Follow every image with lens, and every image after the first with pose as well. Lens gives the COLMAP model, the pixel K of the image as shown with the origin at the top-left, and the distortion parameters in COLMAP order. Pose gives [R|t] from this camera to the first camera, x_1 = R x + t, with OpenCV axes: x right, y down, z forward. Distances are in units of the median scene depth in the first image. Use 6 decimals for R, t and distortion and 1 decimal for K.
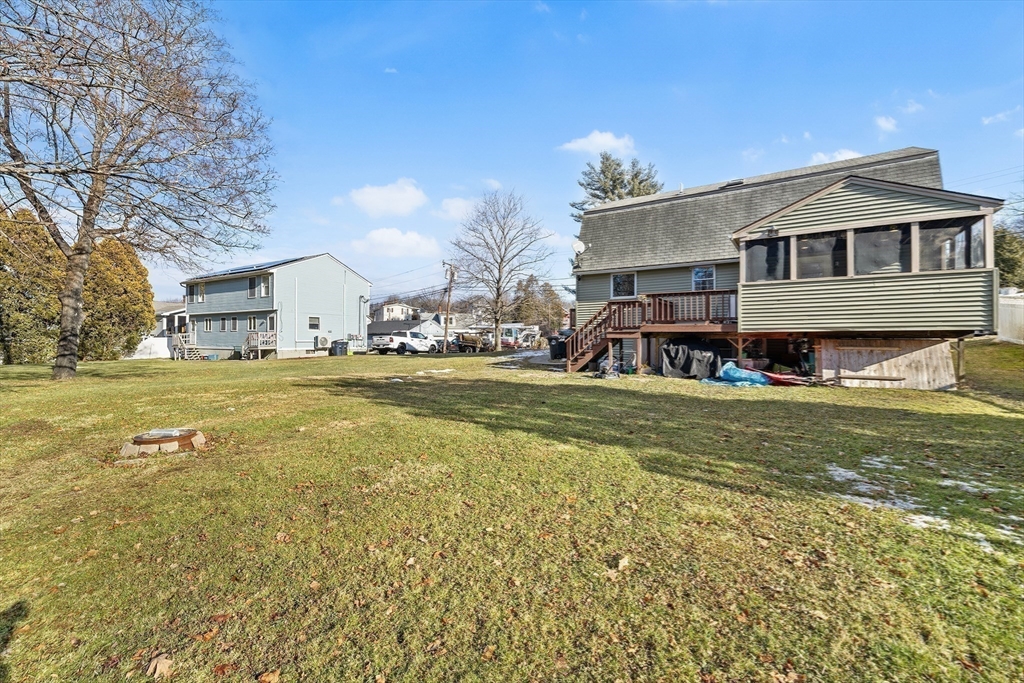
lens RADIAL K [[442.1, 0, 511.2], [0, 442.1, 339.1], [0, 0, 1]] dist [0.015287, 0.000381]
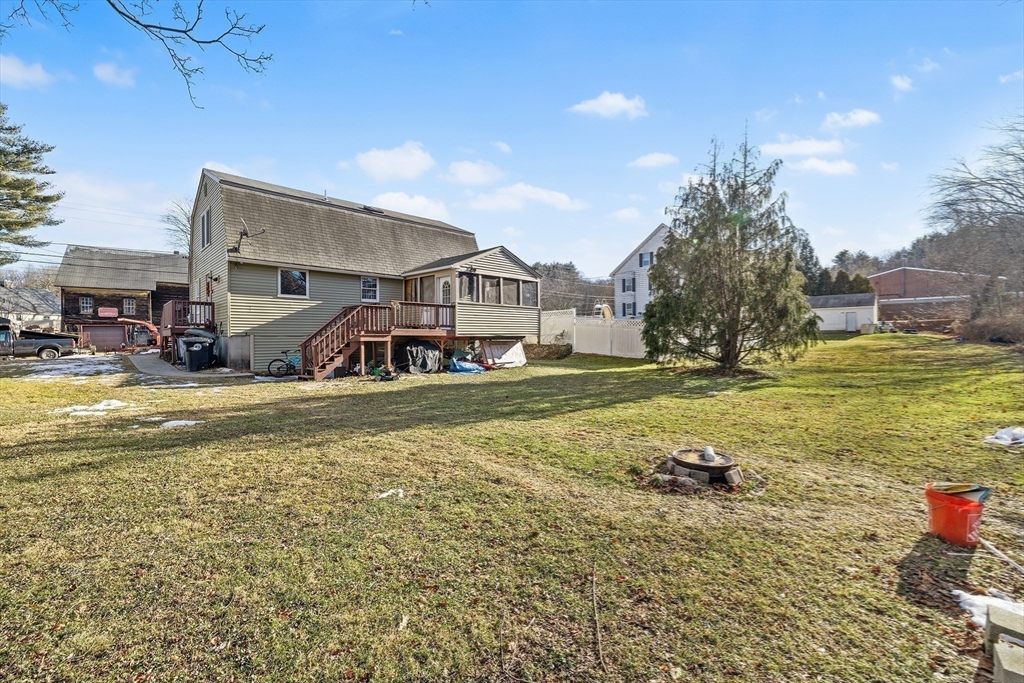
lens RADIAL K [[442.1, 0, 511.2], [0, 442.1, 339.1], [0, 0, 1]] dist [0.015287, 0.000381]
pose [[0.206924, -0.004624, 0.978346, -0.744837], [0.003706, 0.999985, 0.003943, -0.010529], [-0.978350, 0.002810, 0.206938, 0.505264]]
